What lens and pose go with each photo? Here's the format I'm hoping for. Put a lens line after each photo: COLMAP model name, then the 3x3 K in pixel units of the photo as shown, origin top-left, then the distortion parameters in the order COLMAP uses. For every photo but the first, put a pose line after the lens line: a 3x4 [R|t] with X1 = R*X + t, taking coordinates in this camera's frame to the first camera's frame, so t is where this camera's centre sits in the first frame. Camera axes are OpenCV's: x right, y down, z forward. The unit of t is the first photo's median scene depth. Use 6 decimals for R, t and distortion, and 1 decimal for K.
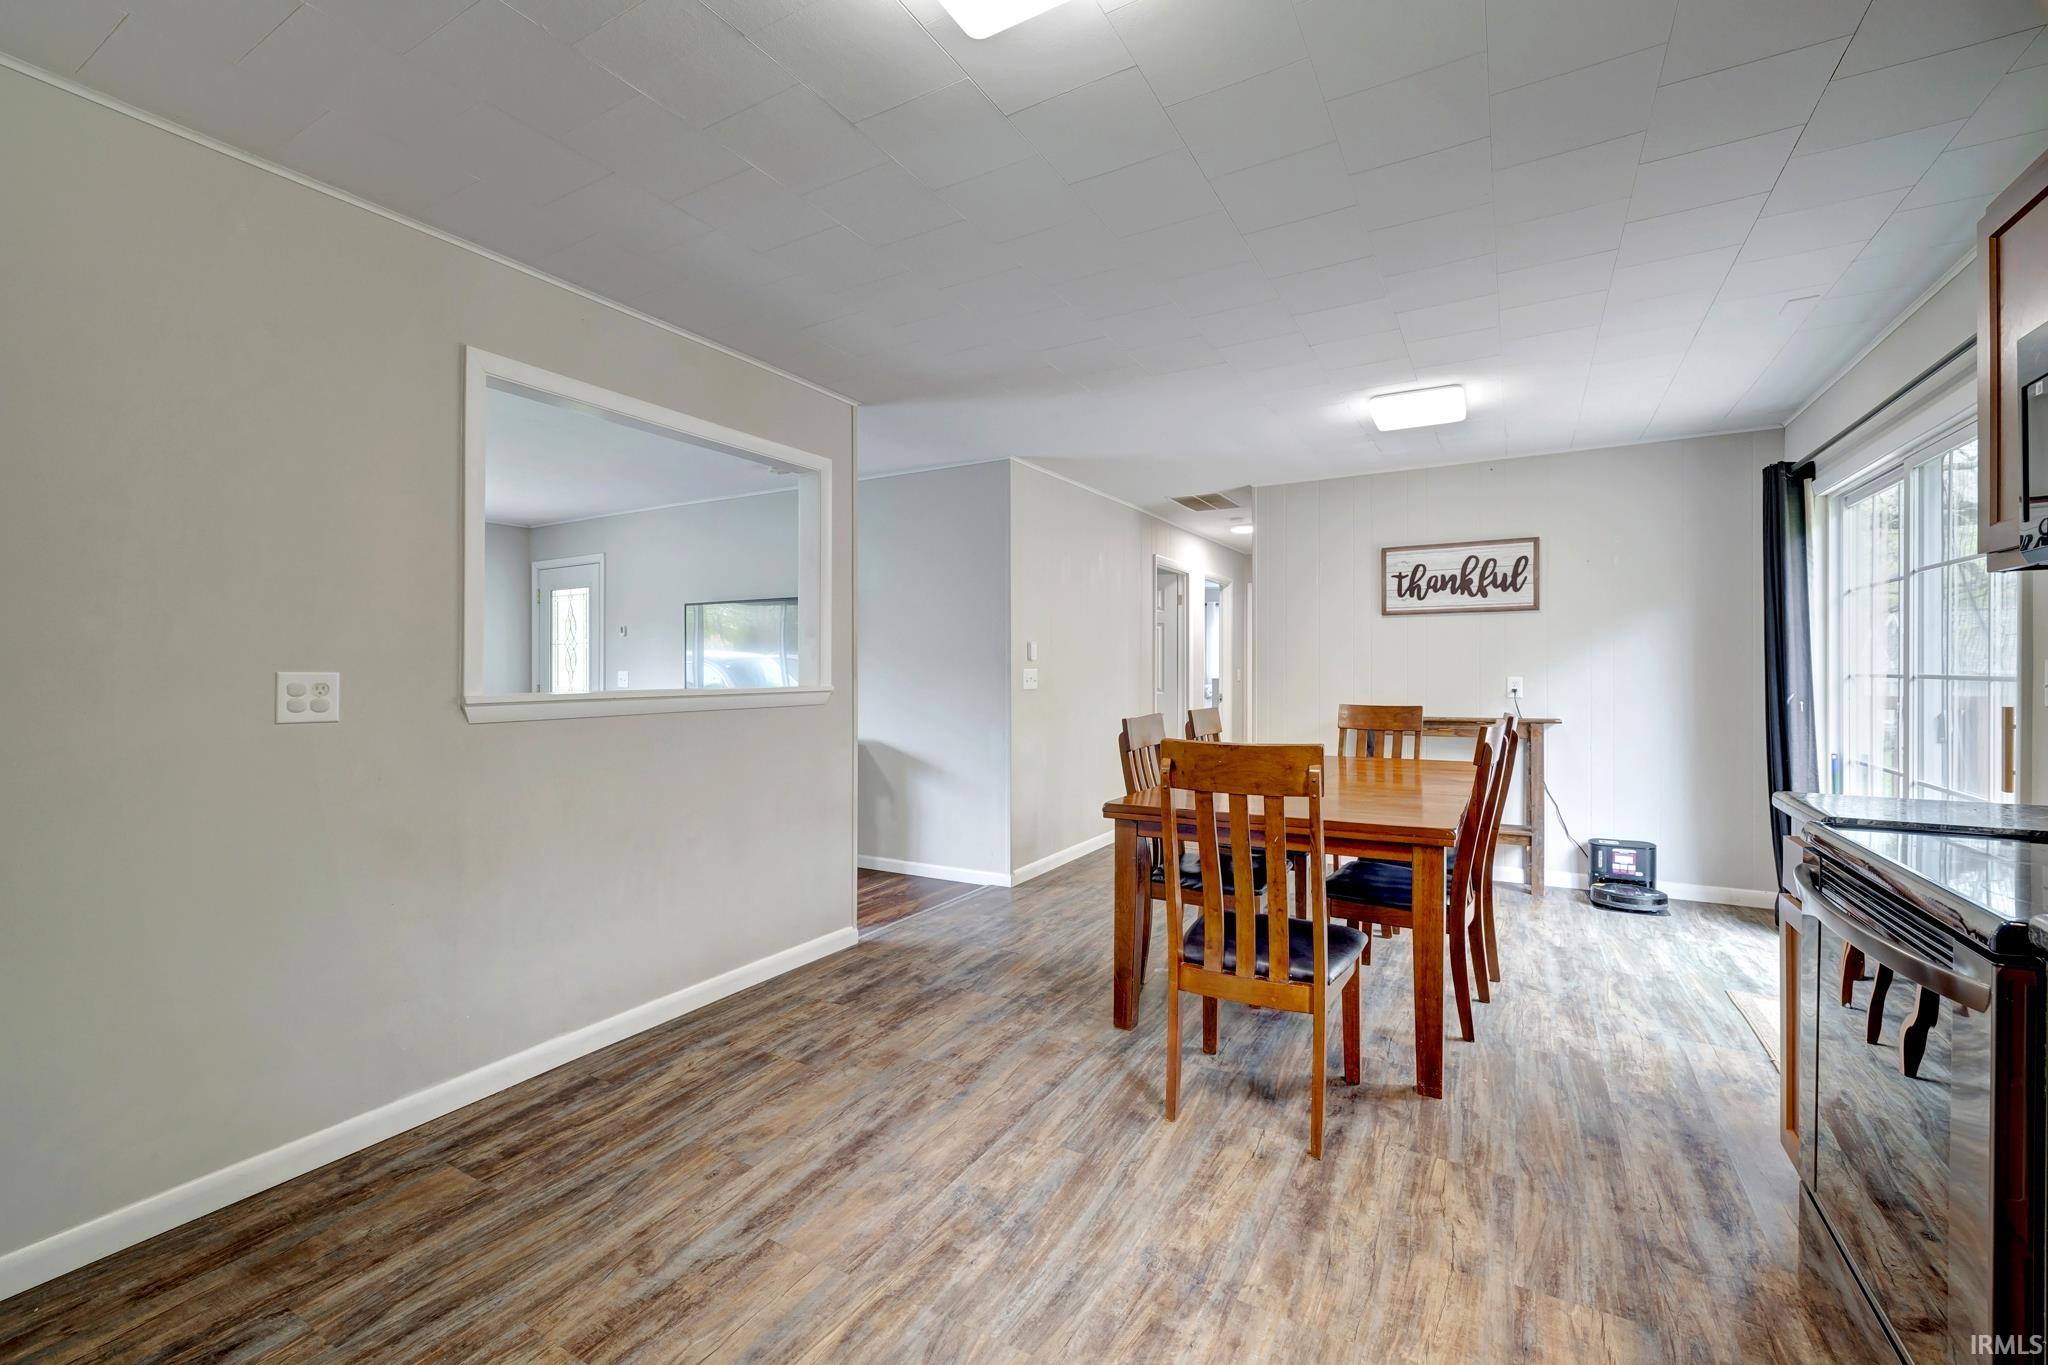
lens RADIAL K [[861.6, 0, 1025.9], [0, 861.6, 675.4], [0, 0, 1]] dist [0.000102, -0.000125]
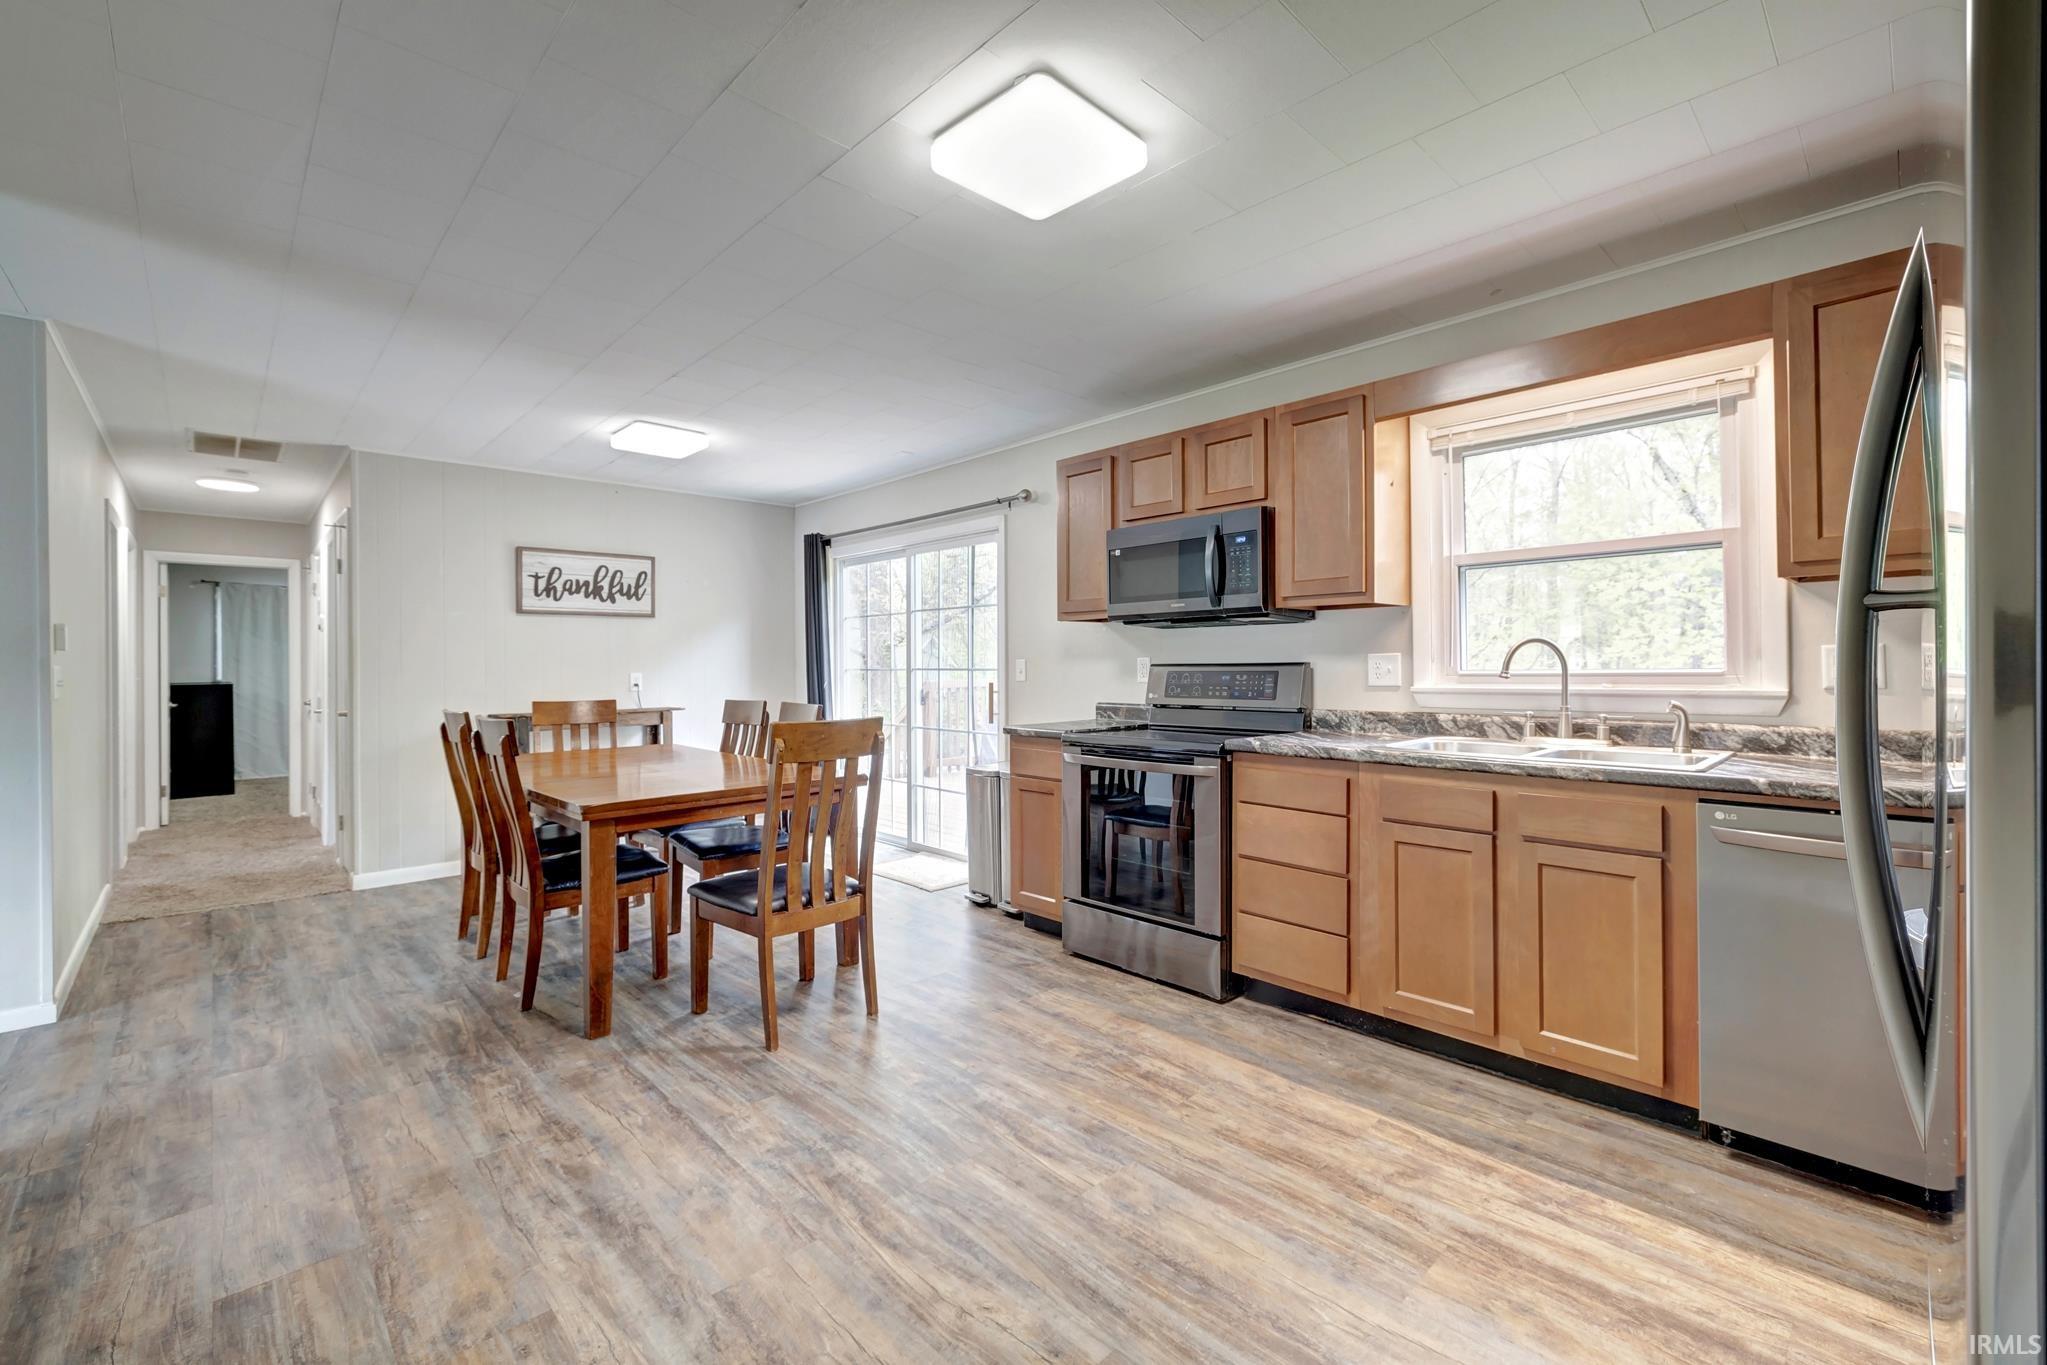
lens RADIAL K [[853.8, 0, 1021.9], [0, 853.8, 667.7], [0, 0, 1]] dist [0.001075, 0.000024]
pose [[0.287751, -0.000982, 0.957705, -0.581499], [0.011021, 0.999937, -0.002286, 0.004310], [-0.957642, 0.011212, 0.287743, 0.236624]]
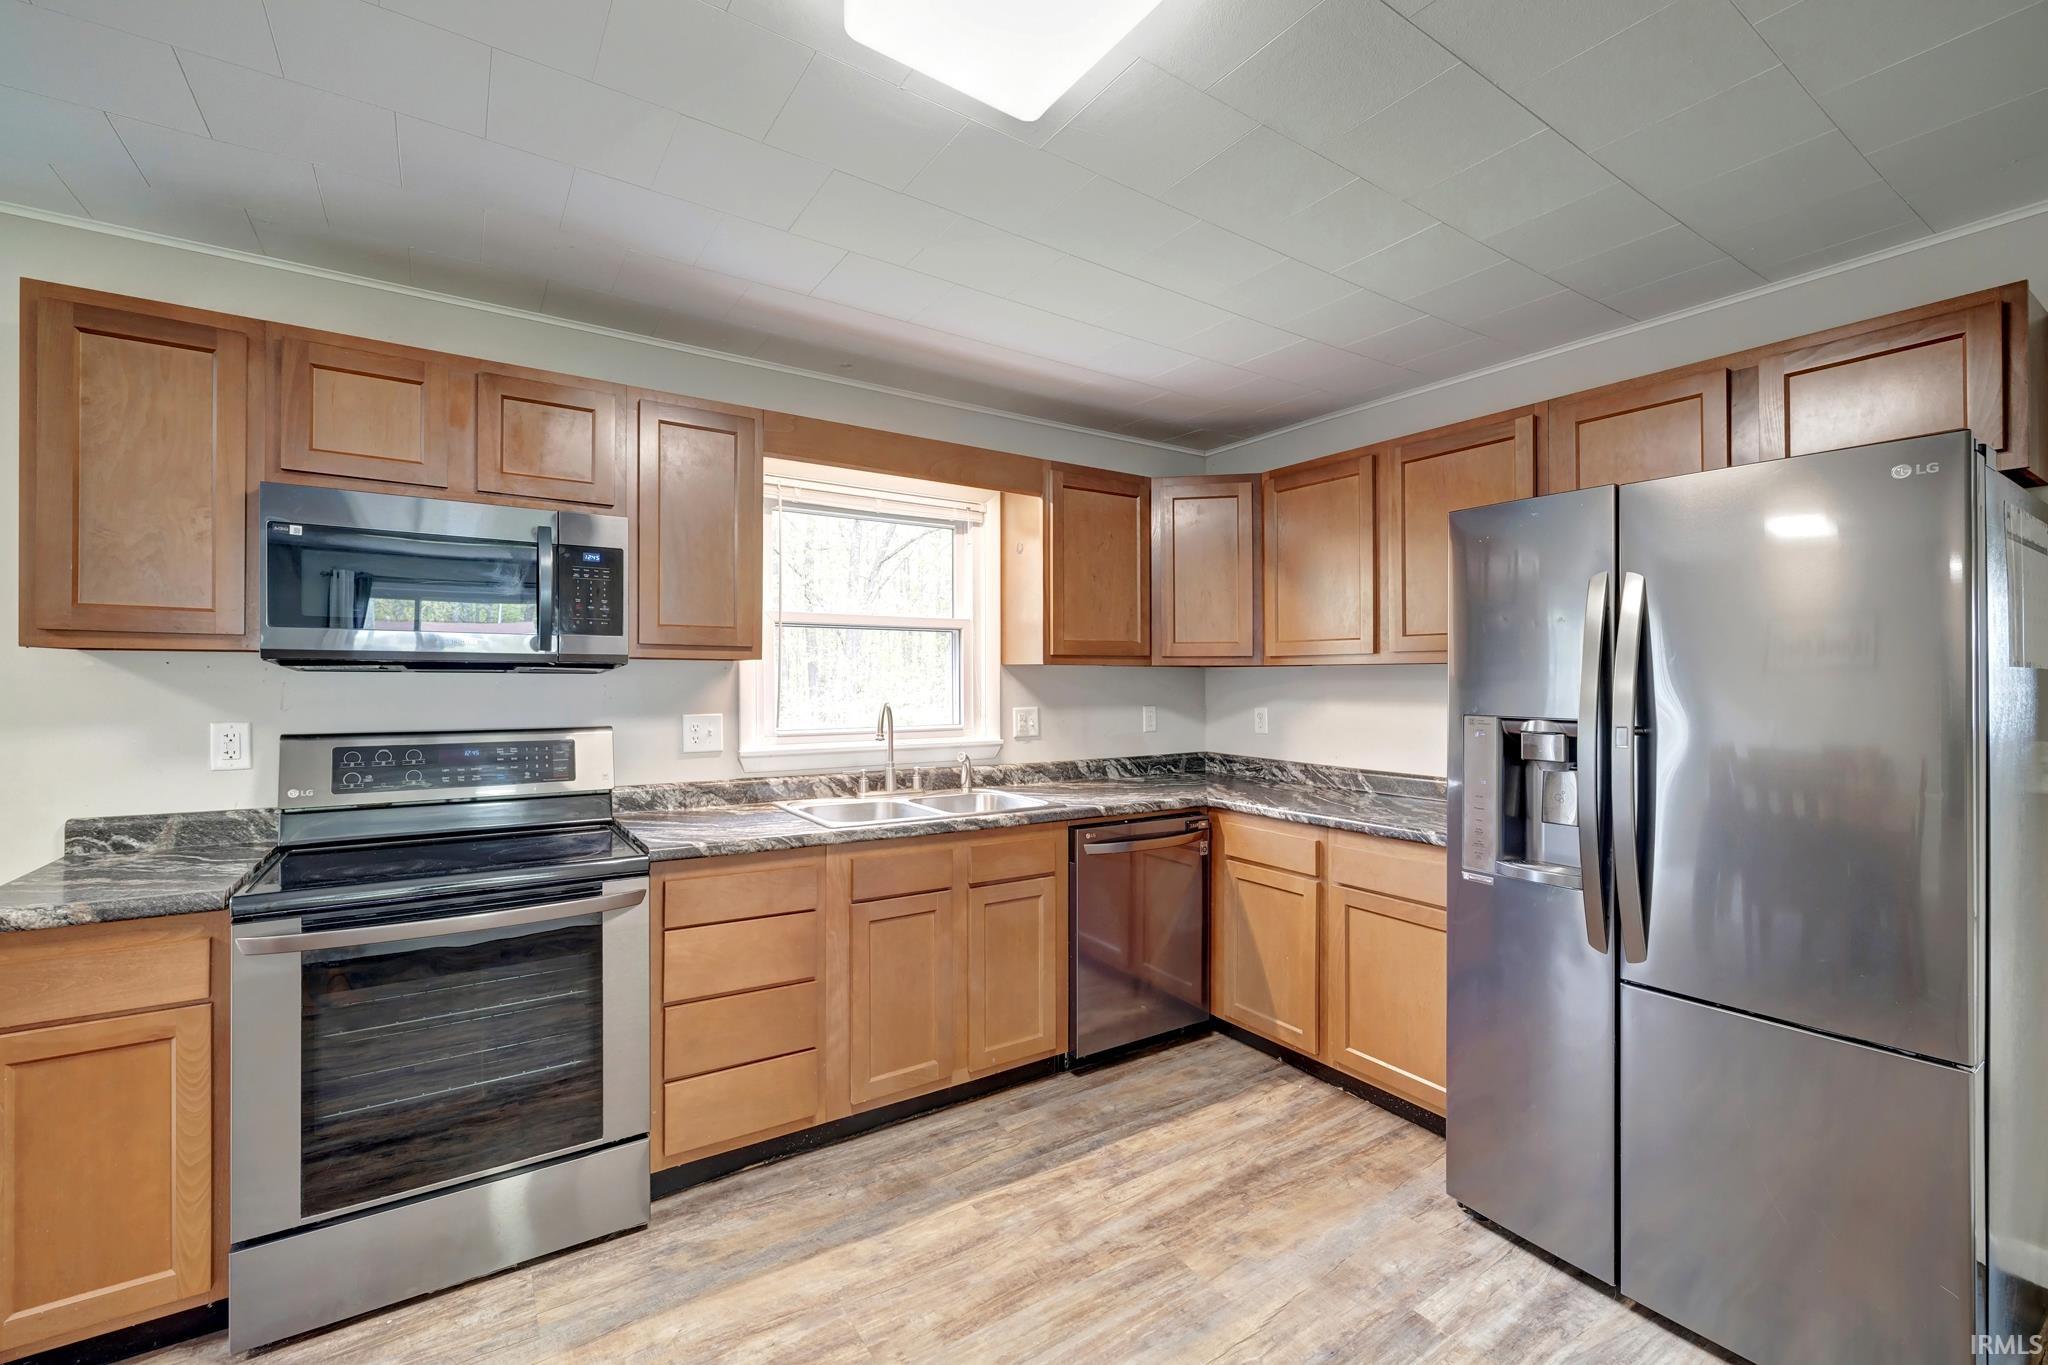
lens RADIAL K [[861.6, 0, 1025.9], [0, 861.6, 675.4], [0, 0, 1]] dist [0.000102, -0.000125]
pose [[-0.892999, 0.002697, 0.450050, -0.195338], [0.001459, 0.999994, -0.003098, -0.044685], [-0.450055, -0.002110, -0.892998, 0.737722]]
